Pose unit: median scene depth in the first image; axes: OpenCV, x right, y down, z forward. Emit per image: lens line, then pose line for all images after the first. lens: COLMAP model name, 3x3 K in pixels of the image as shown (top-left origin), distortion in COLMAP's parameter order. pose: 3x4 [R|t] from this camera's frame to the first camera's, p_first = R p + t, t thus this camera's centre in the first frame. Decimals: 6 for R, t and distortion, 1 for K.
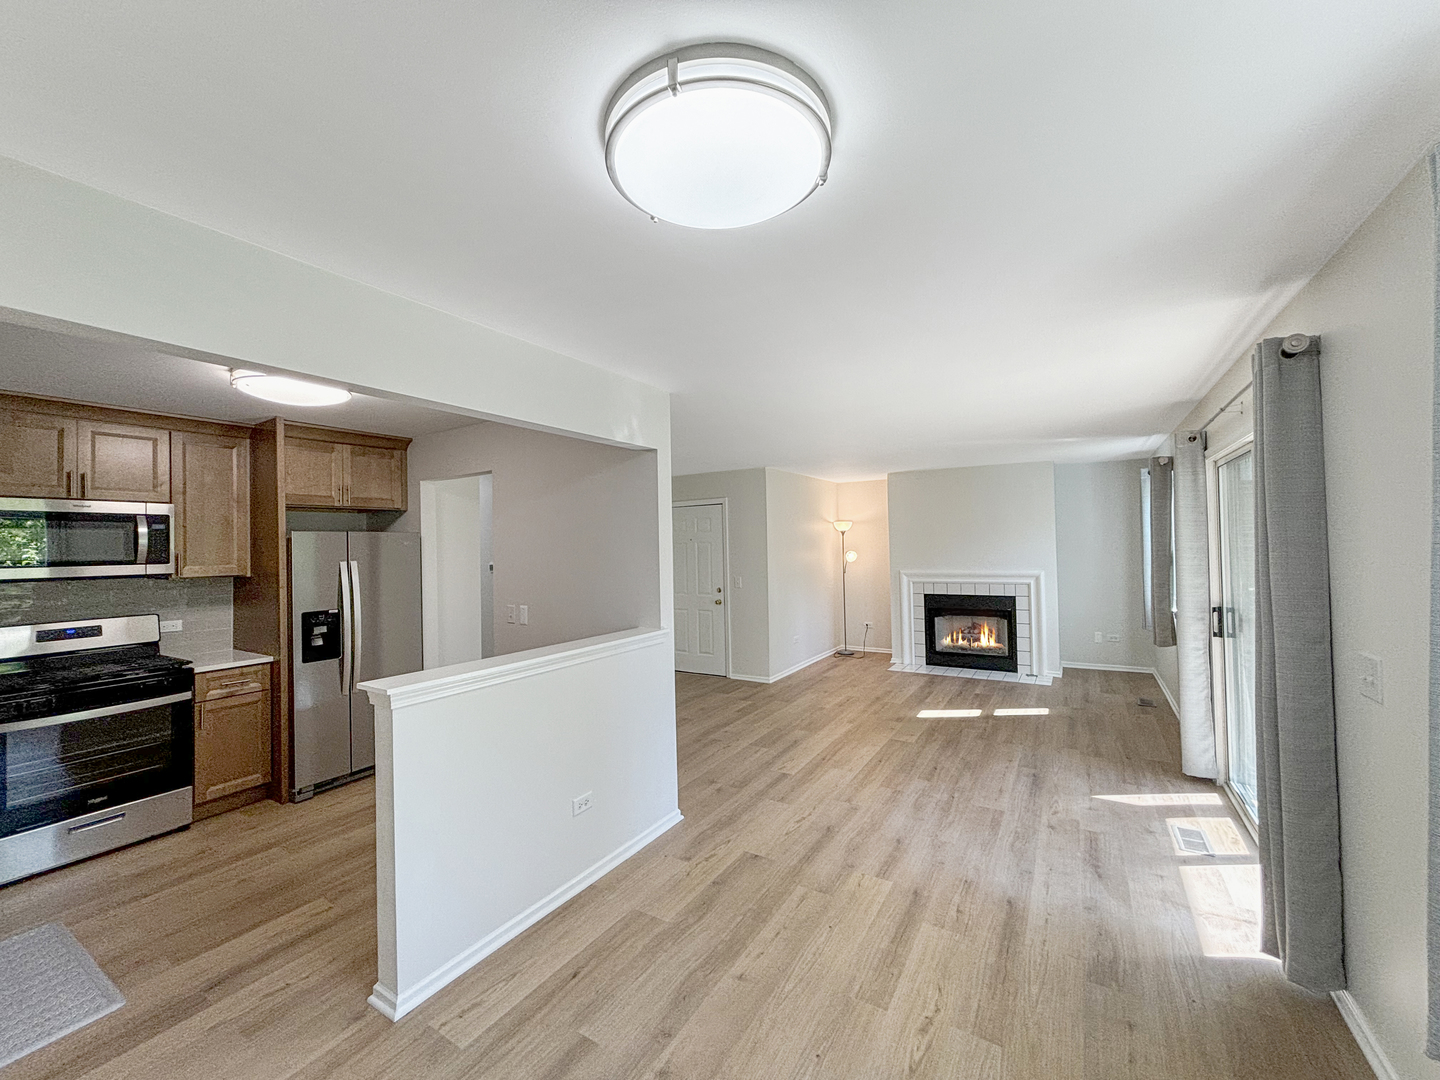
lens RADIAL K [[588.3, 0, 728.2], [0, 588.3, 538.4], [0, 0, 1]] dist [-0.013672, 0.001886]
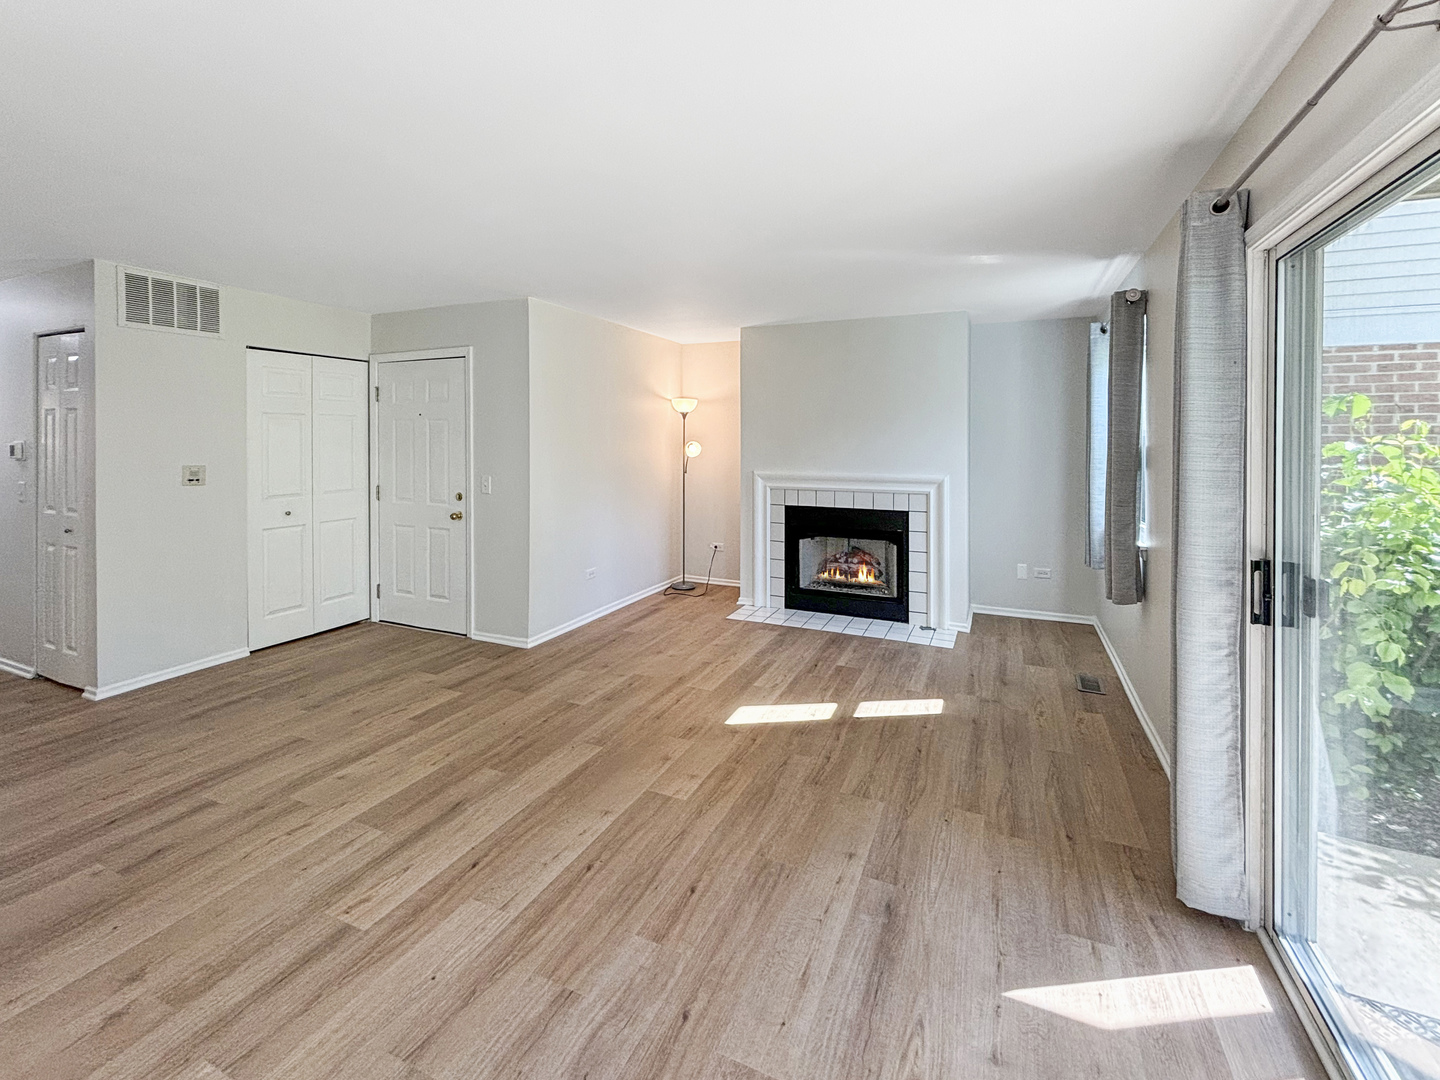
lens RADIAL K [[640.4, 0, 728.5], [0, 640.4, 440.1], [0, 0, 1]] dist [-0.003200, -0.003018]
pose [[0.991134, 0.022189, 0.131001, 0.270079], [-0.023763, 0.999663, 0.010466, 0.019834], [-0.130724, -0.013486, 0.991327, 0.431312]]
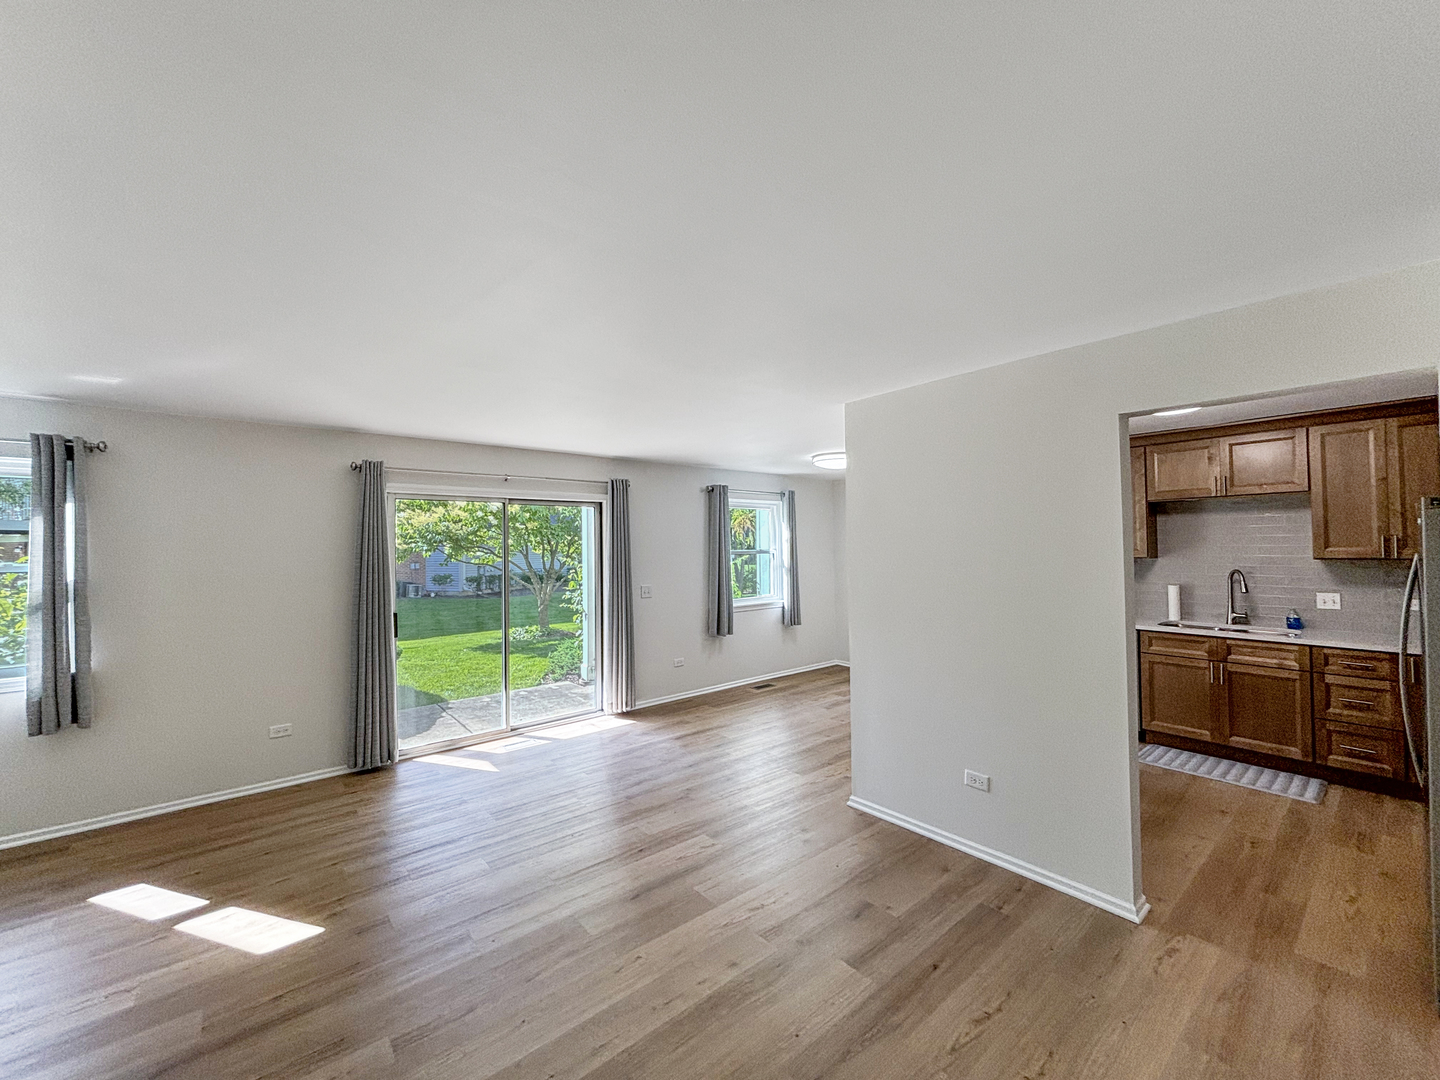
lens RADIAL K [[588.3, 0, 722.2], [0, 588.3, 535.6], [0, 0, 1]] dist [-0.013672, 0.001886]
pose [[-0.944895, 0.041617, 0.324717, -0.168416], [0.033635, 0.998979, -0.030158, 0.013128], [-0.325641, -0.017574, -0.945330, 1.531173]]
